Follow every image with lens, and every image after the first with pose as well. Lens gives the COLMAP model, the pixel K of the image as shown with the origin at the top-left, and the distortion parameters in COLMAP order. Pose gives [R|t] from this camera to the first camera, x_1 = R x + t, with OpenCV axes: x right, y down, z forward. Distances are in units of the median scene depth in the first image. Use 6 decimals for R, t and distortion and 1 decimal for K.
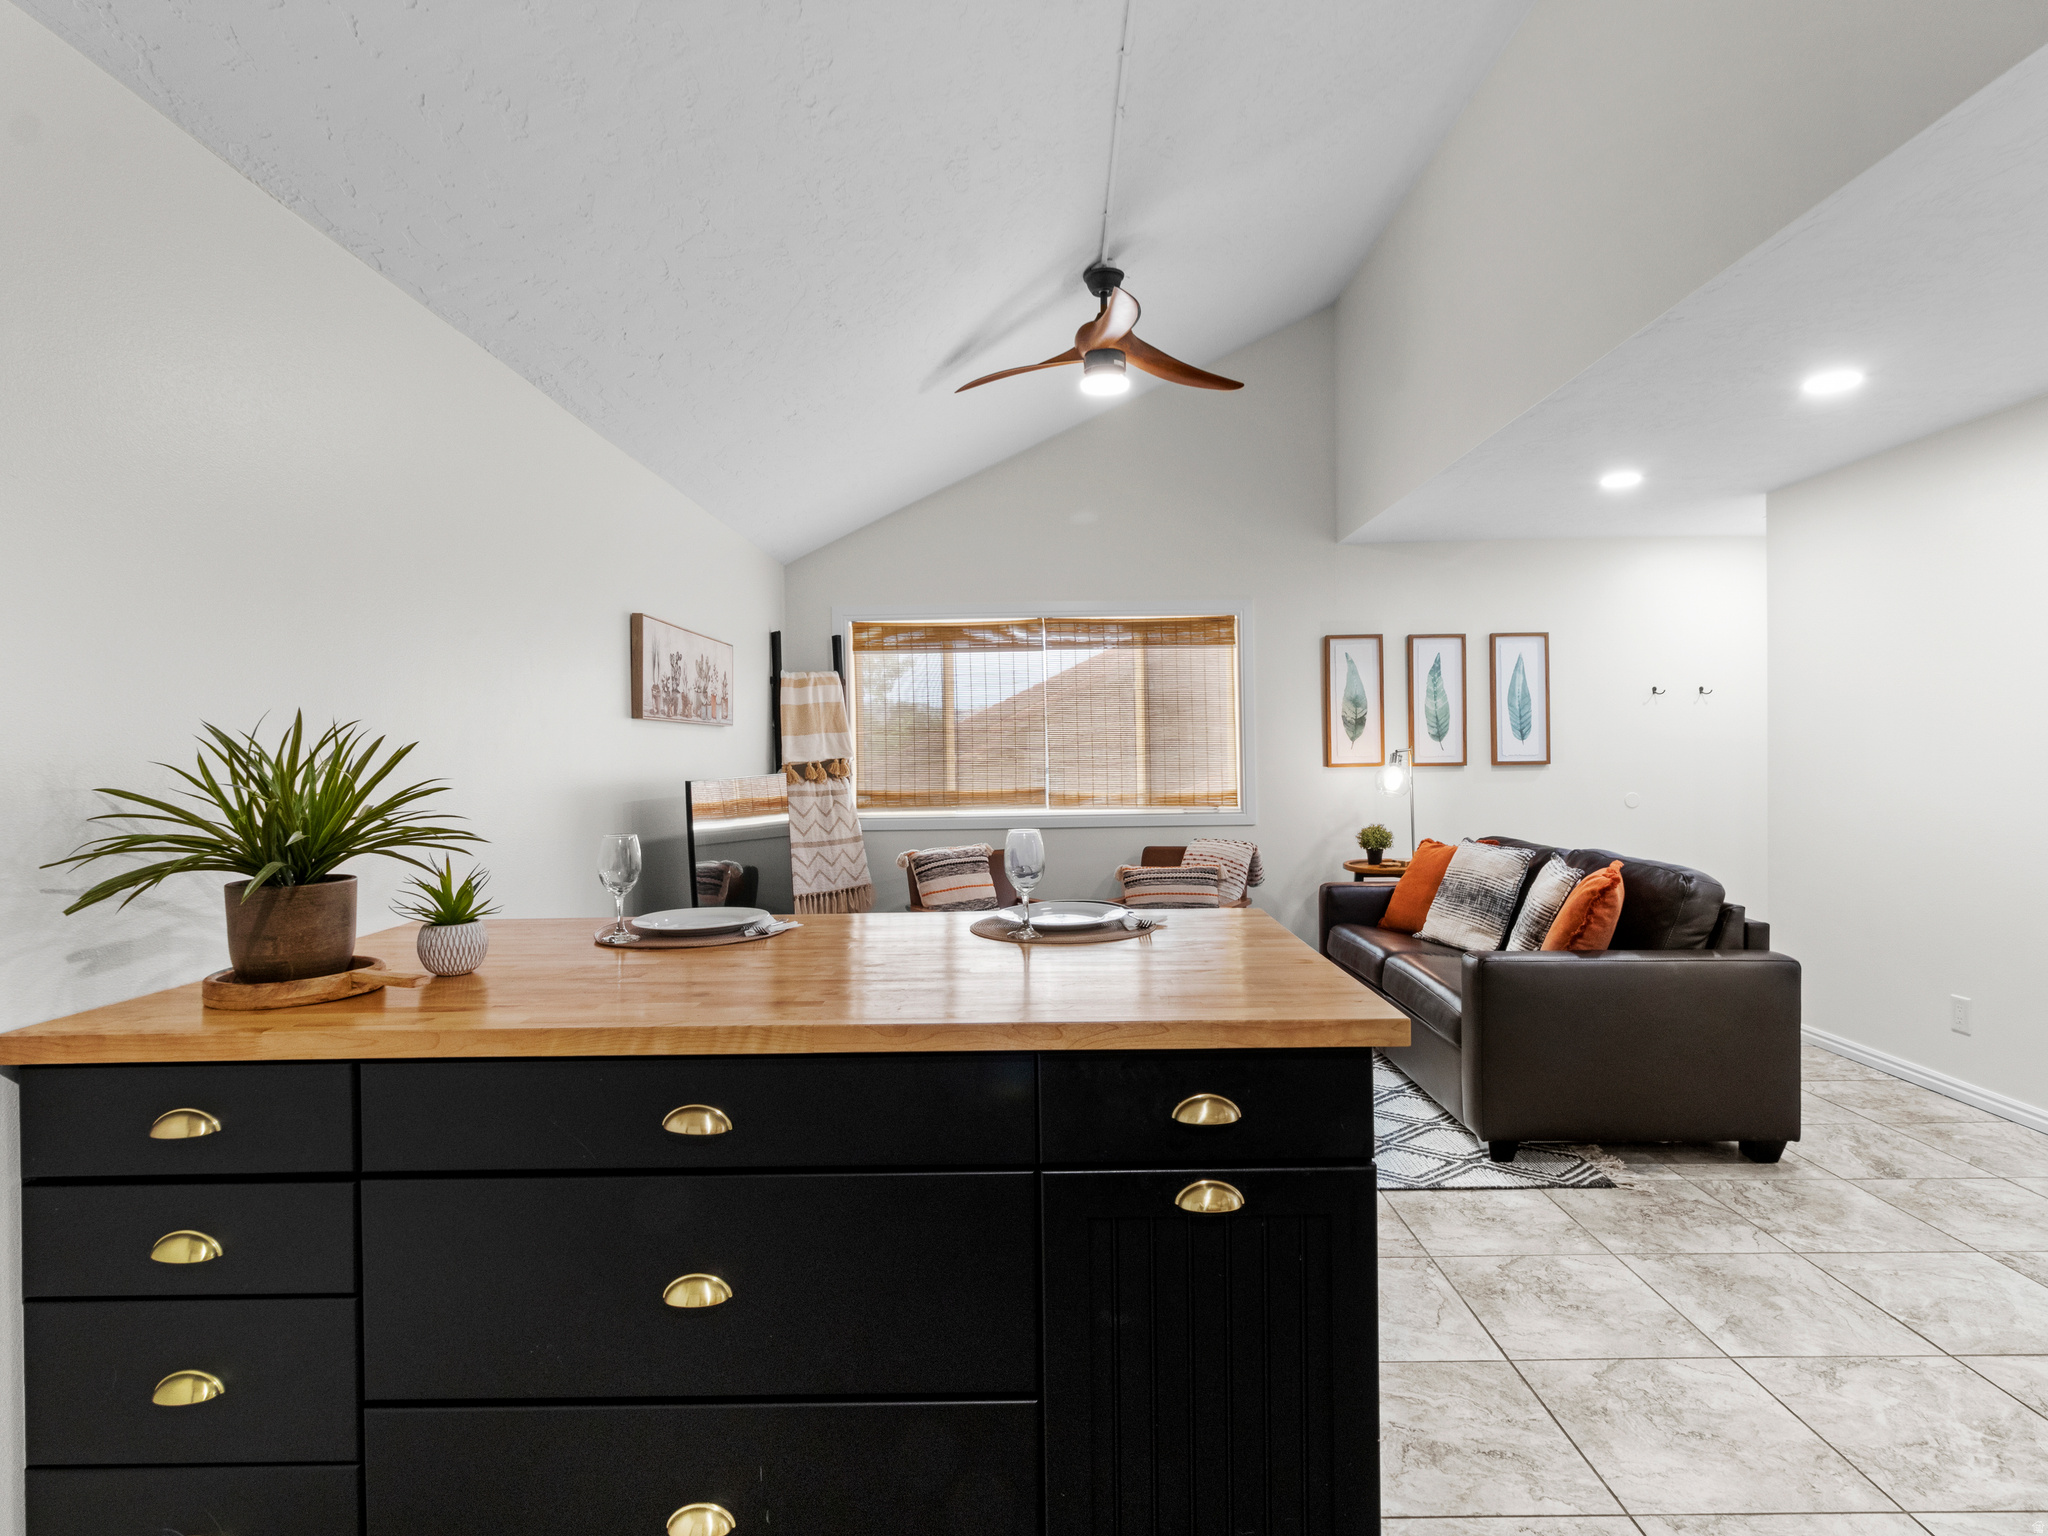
lens RADIAL K [[1084.1, 0, 1045.7], [0, 1084.1, 747.5], [0, 0, 1]] dist [0.002201, 0.000597]
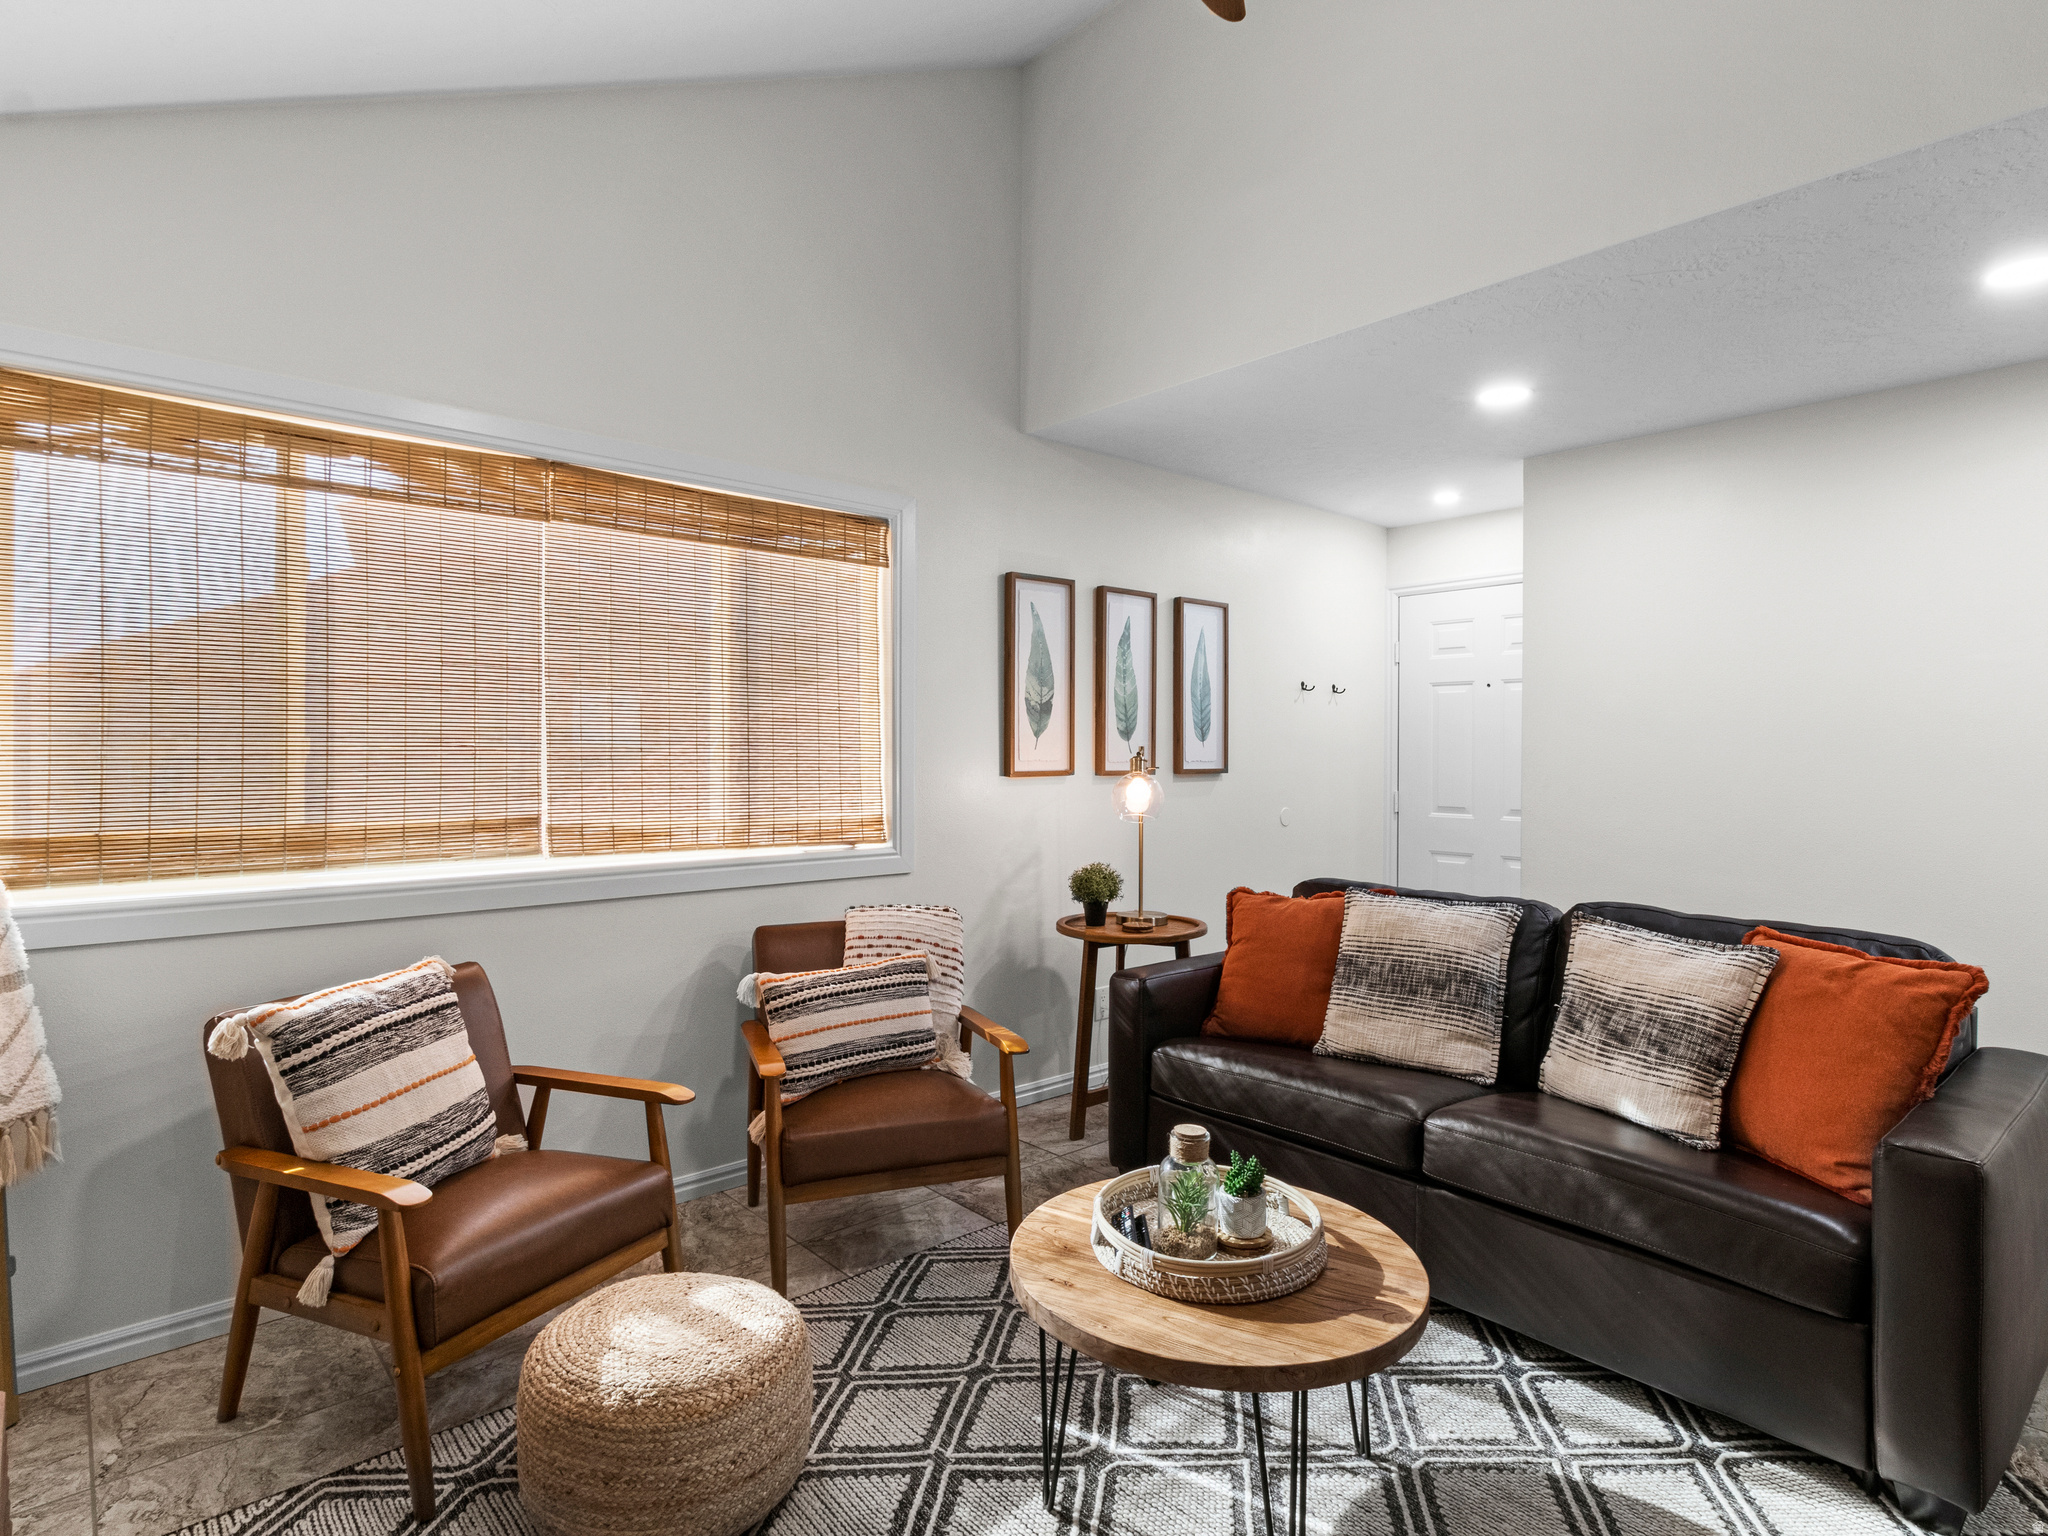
lens RADIAL K [[1084.1, 0, 1045.7], [0, 1084.1, 747.5], [0, 0, 1]] dist [0.002201, 0.000597]
pose [[0.742998, 0.019813, 0.669000, -0.156437], [-0.020341, 0.999768, -0.007017, 0.005345], [-0.668984, -0.008395, 0.743229, 0.504733]]
